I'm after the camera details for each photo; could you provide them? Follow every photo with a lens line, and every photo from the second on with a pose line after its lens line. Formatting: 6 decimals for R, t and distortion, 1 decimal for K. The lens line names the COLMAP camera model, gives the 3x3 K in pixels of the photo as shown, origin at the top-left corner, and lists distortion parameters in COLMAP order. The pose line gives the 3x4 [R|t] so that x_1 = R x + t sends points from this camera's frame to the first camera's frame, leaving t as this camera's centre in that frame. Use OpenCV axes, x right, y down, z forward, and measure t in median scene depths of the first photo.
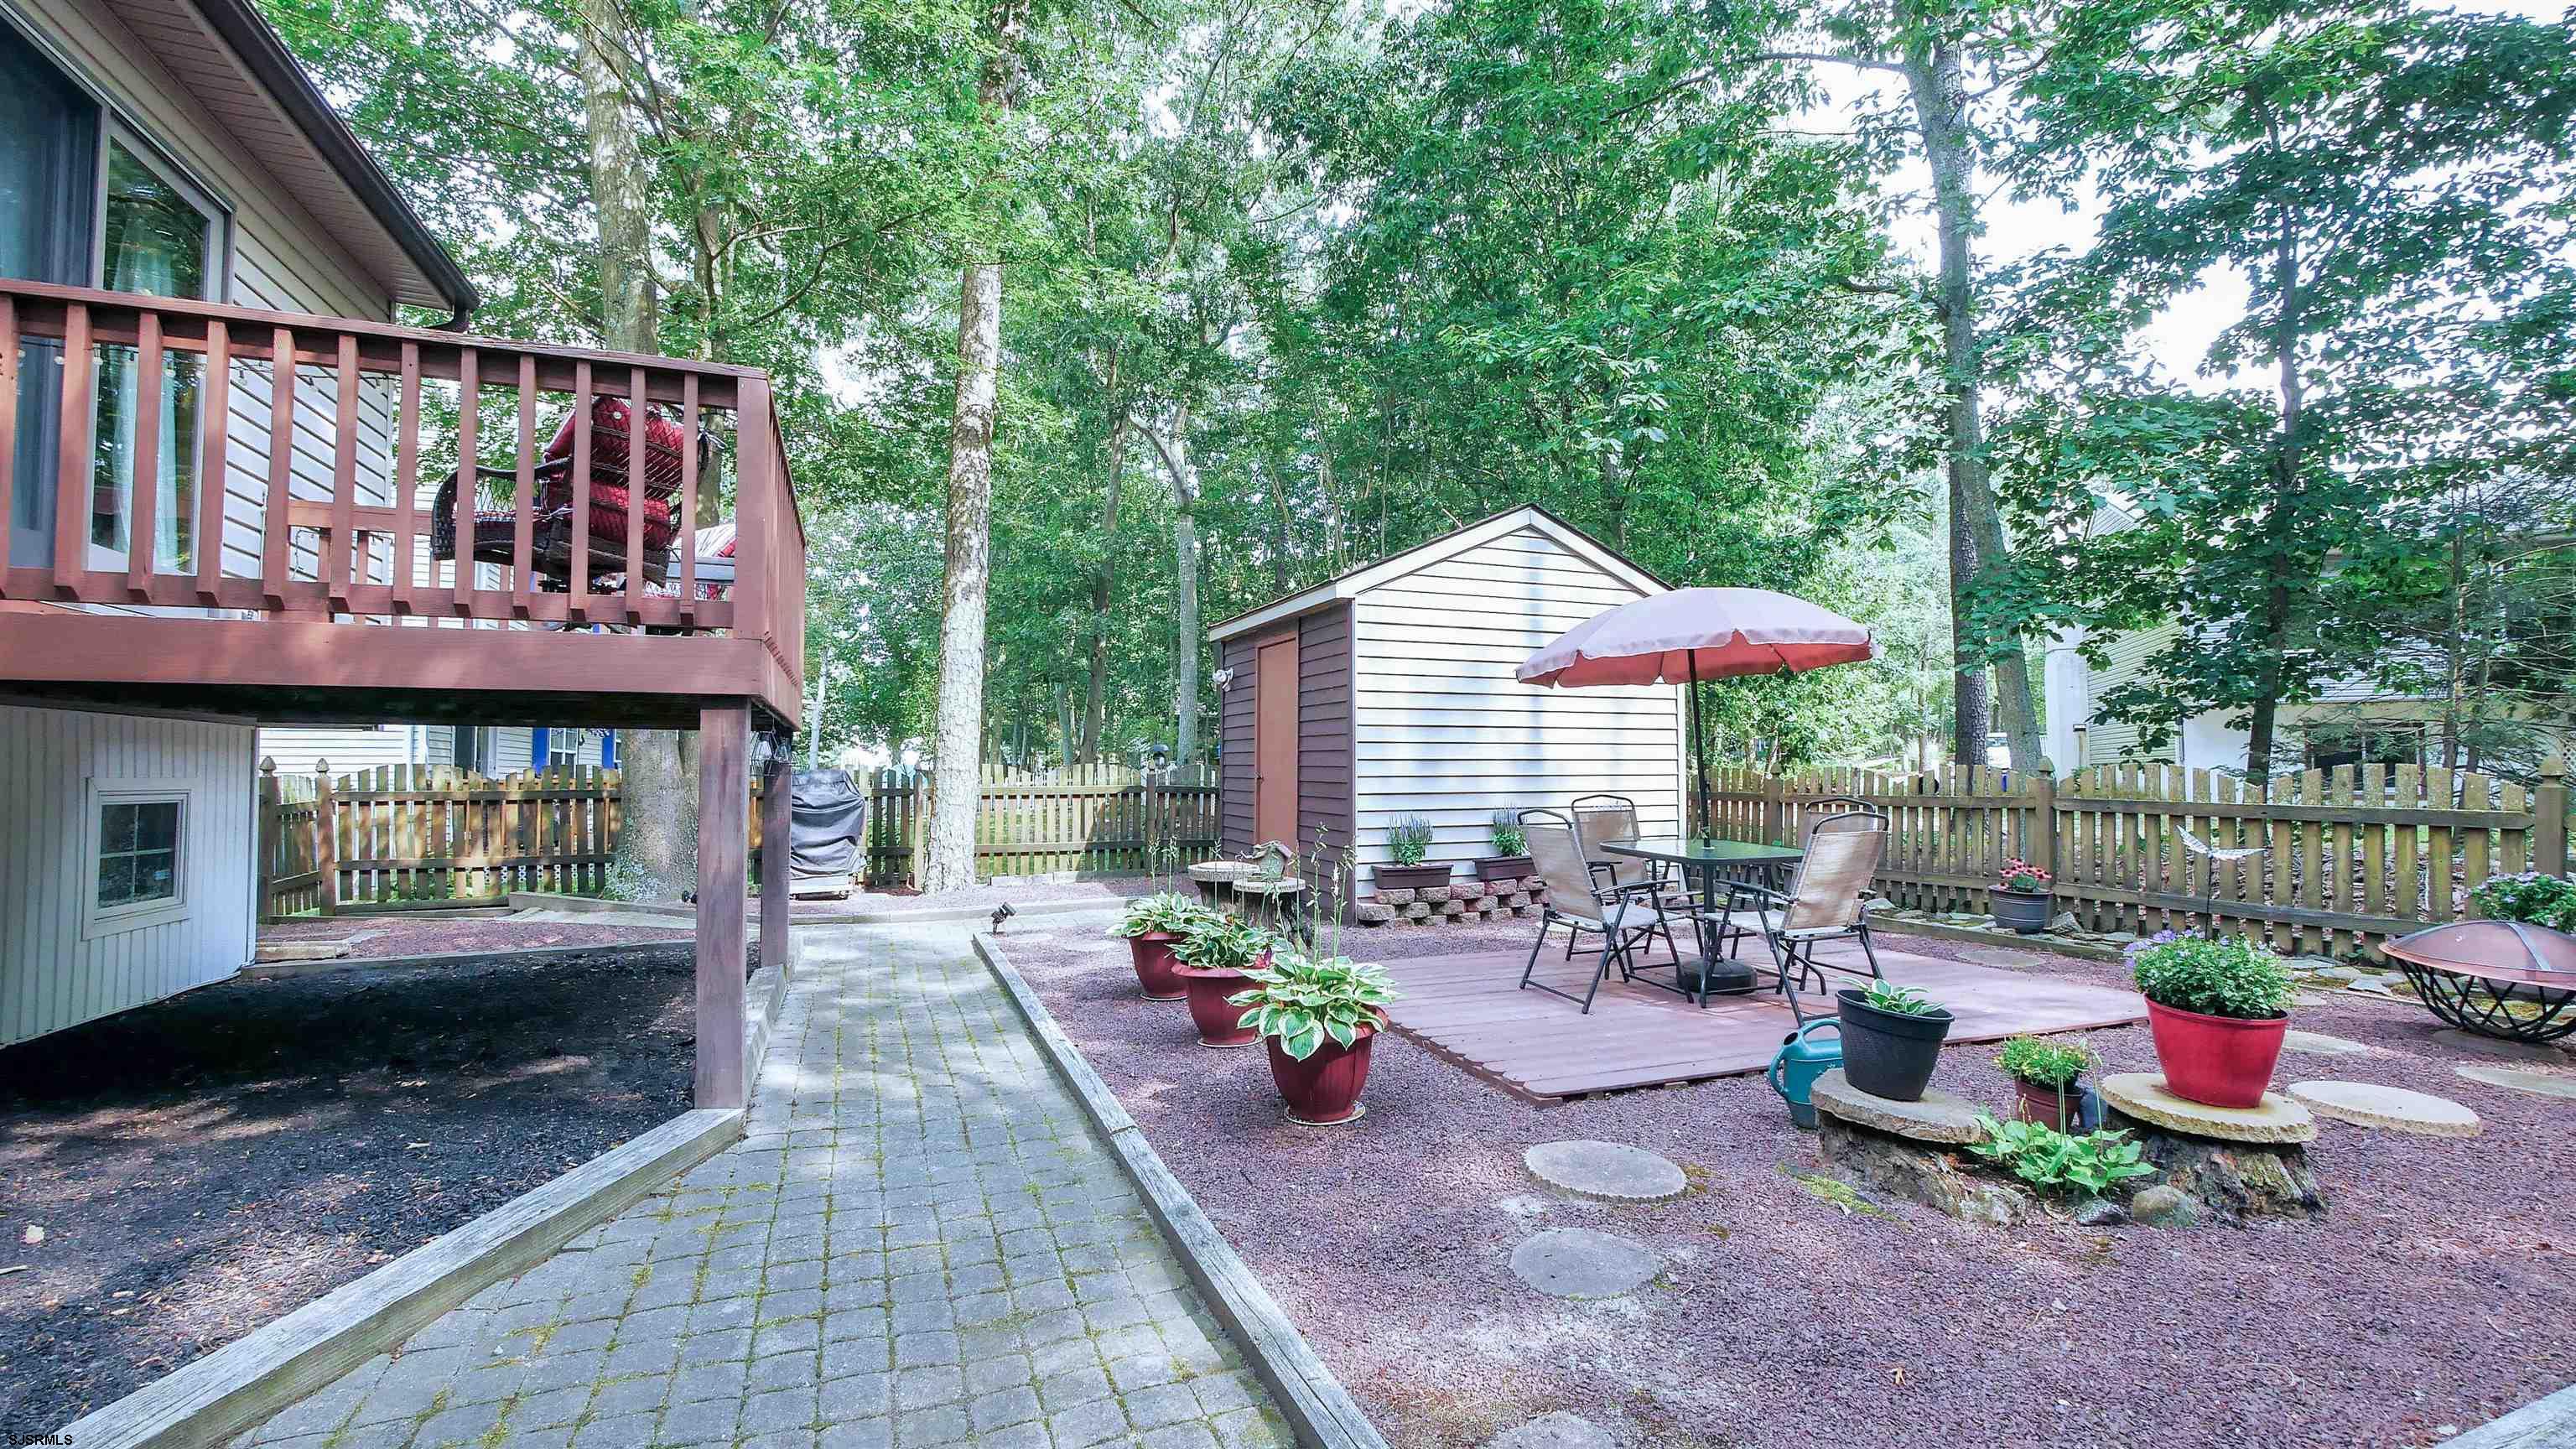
lens RADIAL K [[1056.7, 0, 1287.1], [0, 1056.7, 726.6], [0, 0, 1]] dist [-0.003532, 0.000202]
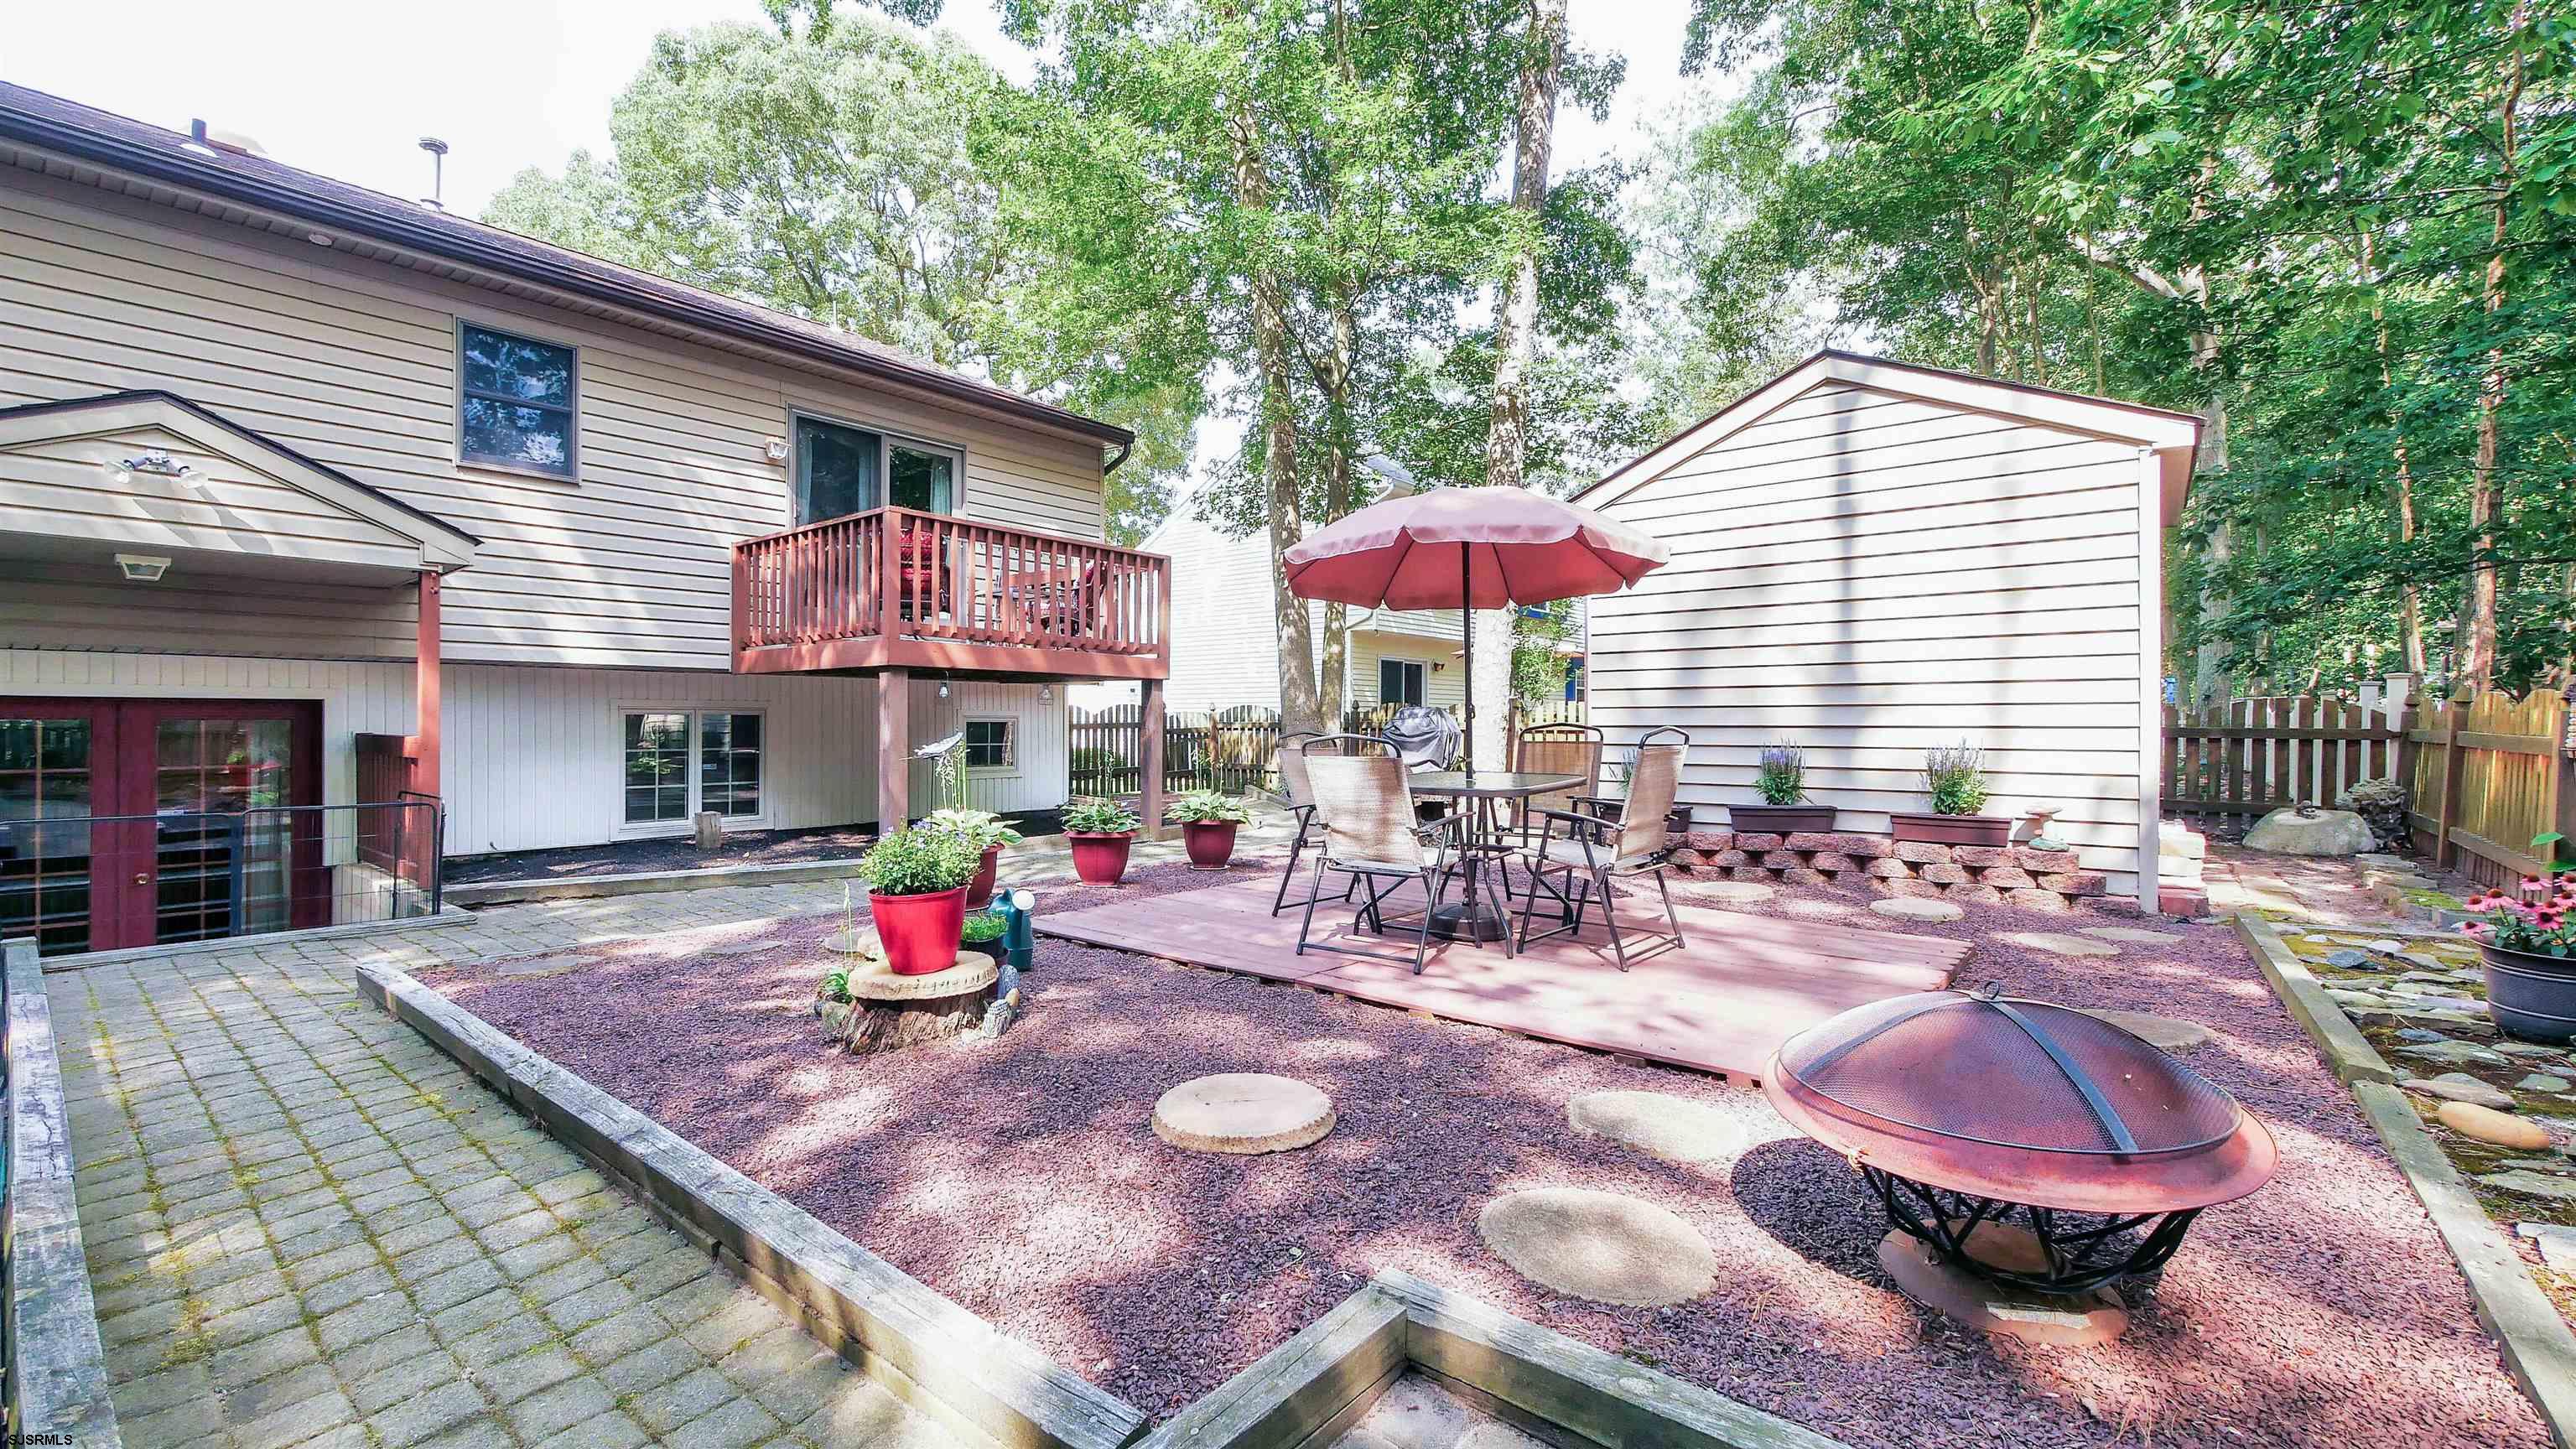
lens RADIAL K [[1056.7, 0, 1277.5], [0, 1056.7, 723.7], [0, 0, 1]] dist [-0.003532, 0.000202]
pose [[0.479560, 0.006522, -0.877485, 0.613519], [0.039112, 0.998820, 0.028799, 0.018439], [0.876637, -0.048131, 0.478738, 0.235396]]
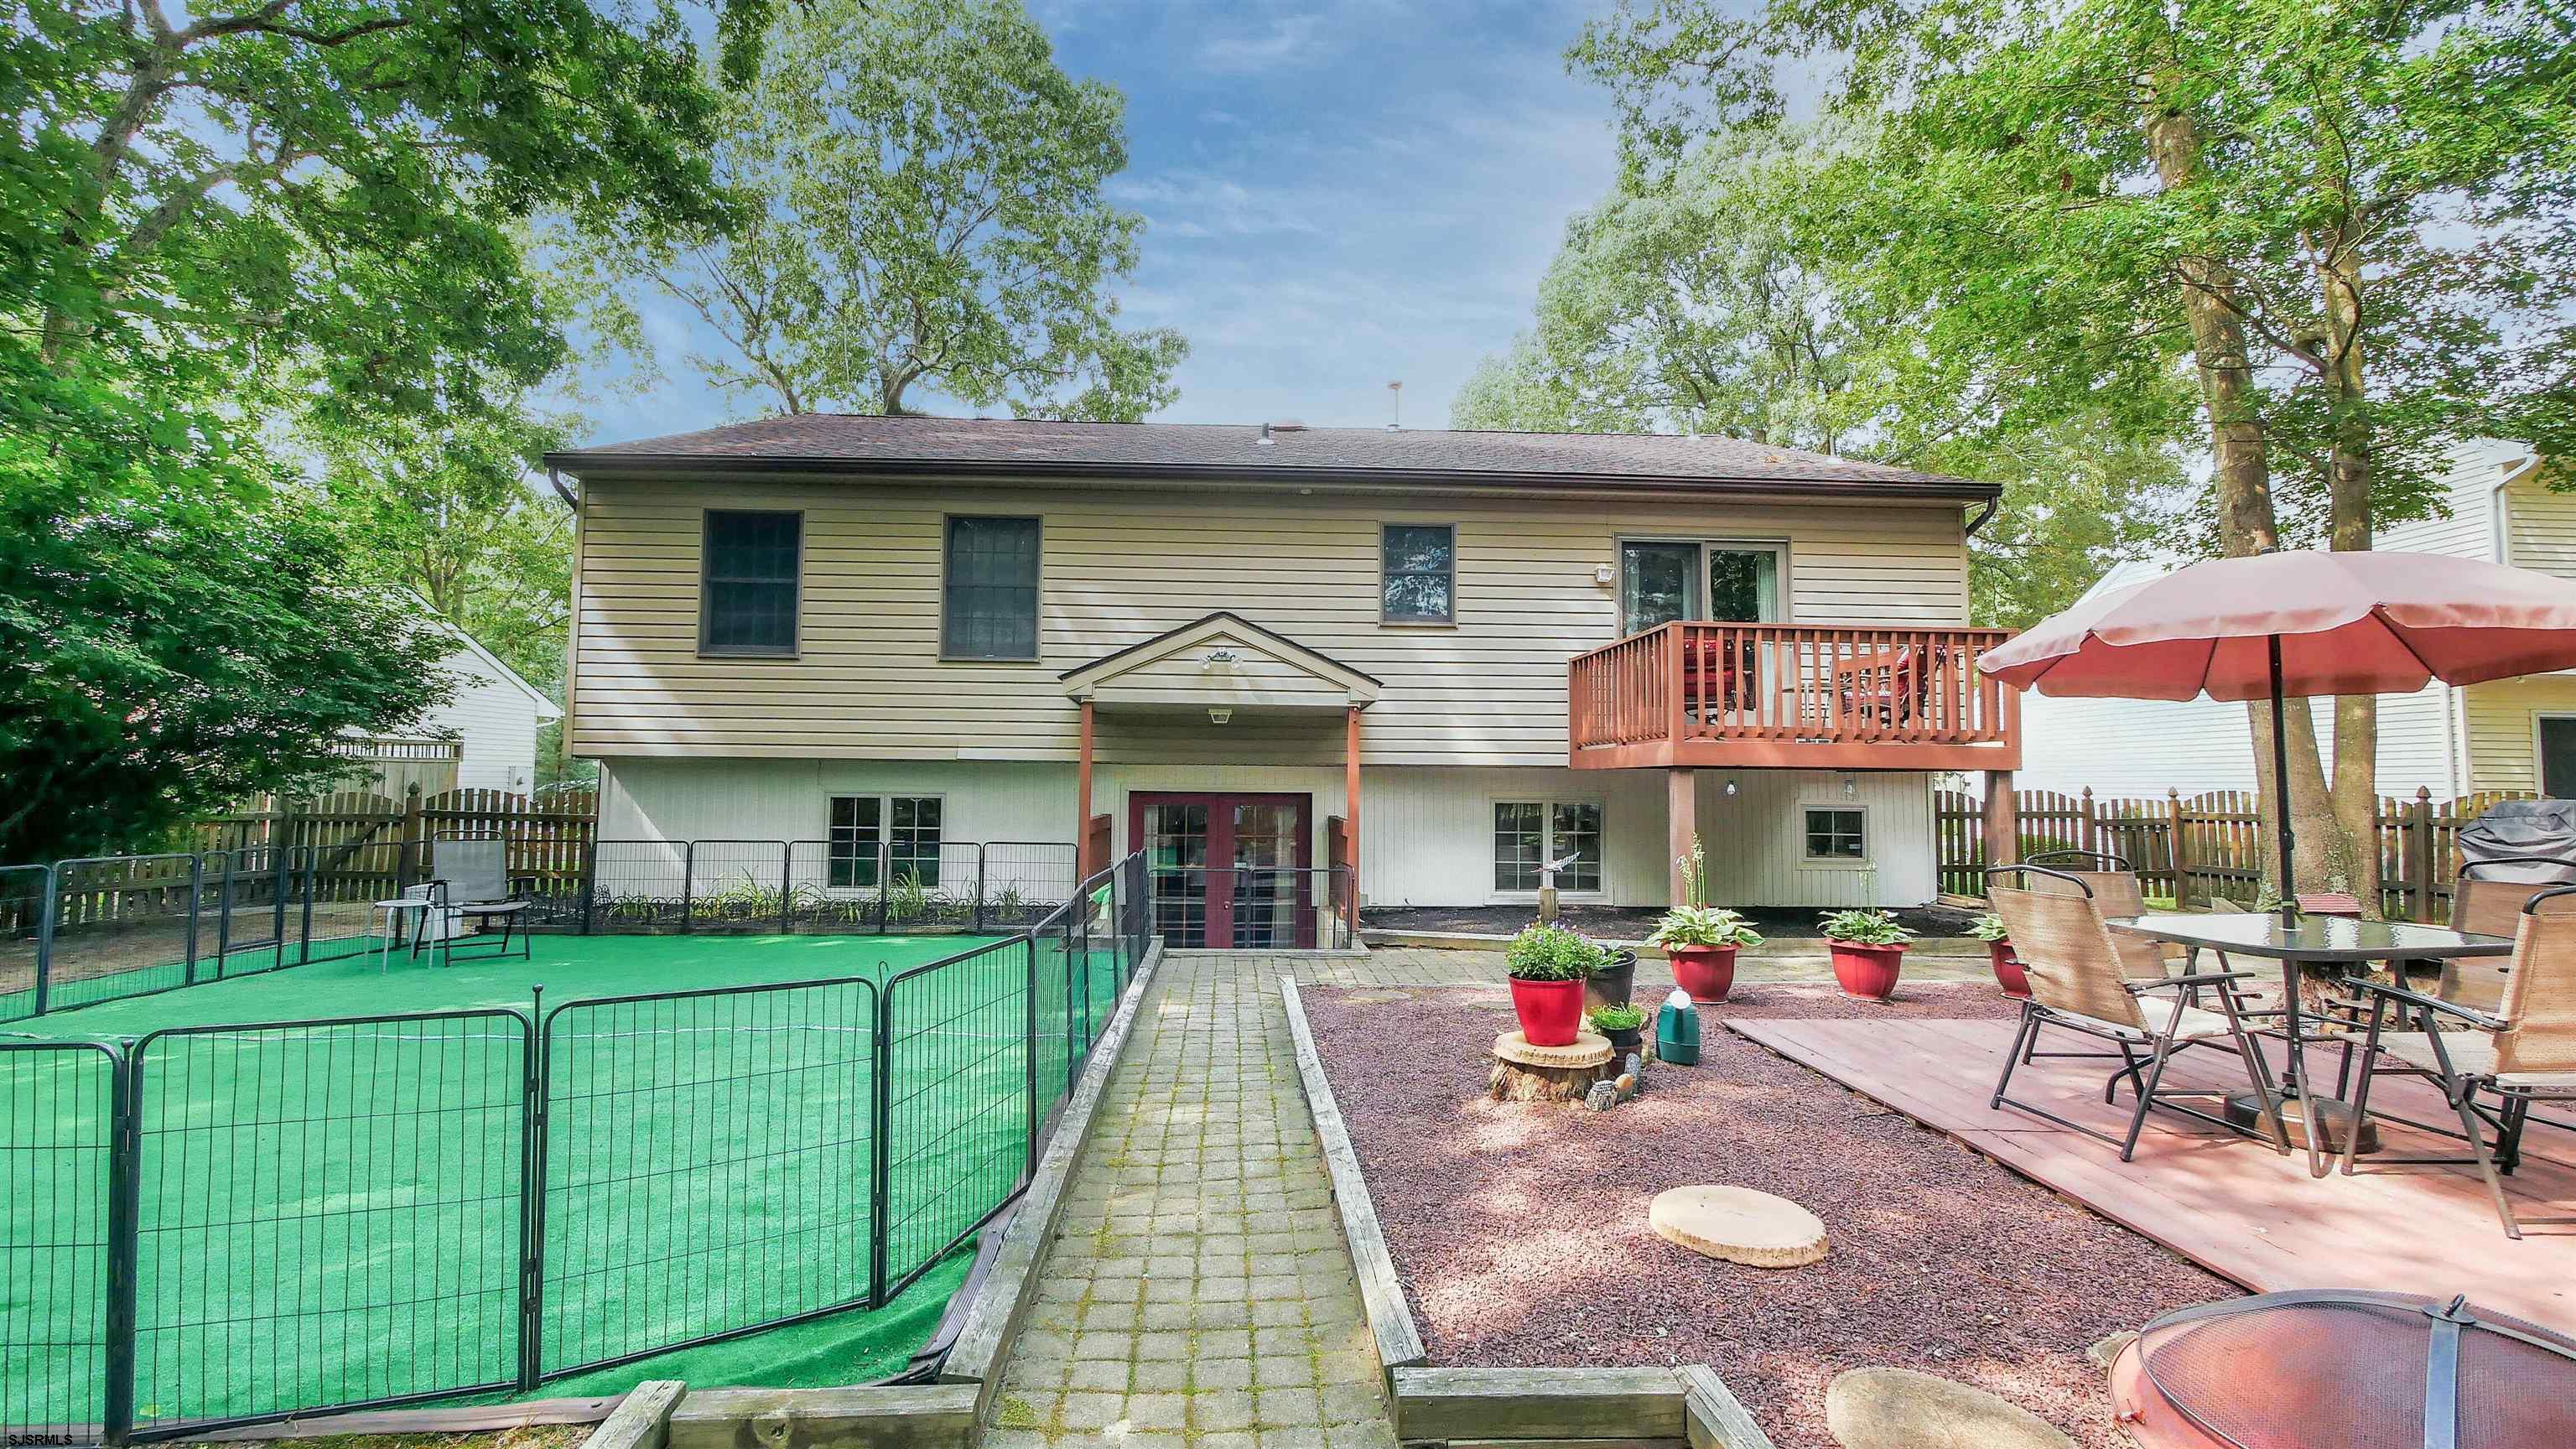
lens RADIAL K [[1056.7, 0, 1280.4], [0, 1056.7, 734.2], [0, 0, 1]] dist [-0.003532, 0.000202]
pose [[-0.324610, -0.046761, -0.944691, 0.690331], [0.038359, 0.997305, -0.062546, 0.004050], [0.945070, -0.056541, -0.321941, 0.325064]]
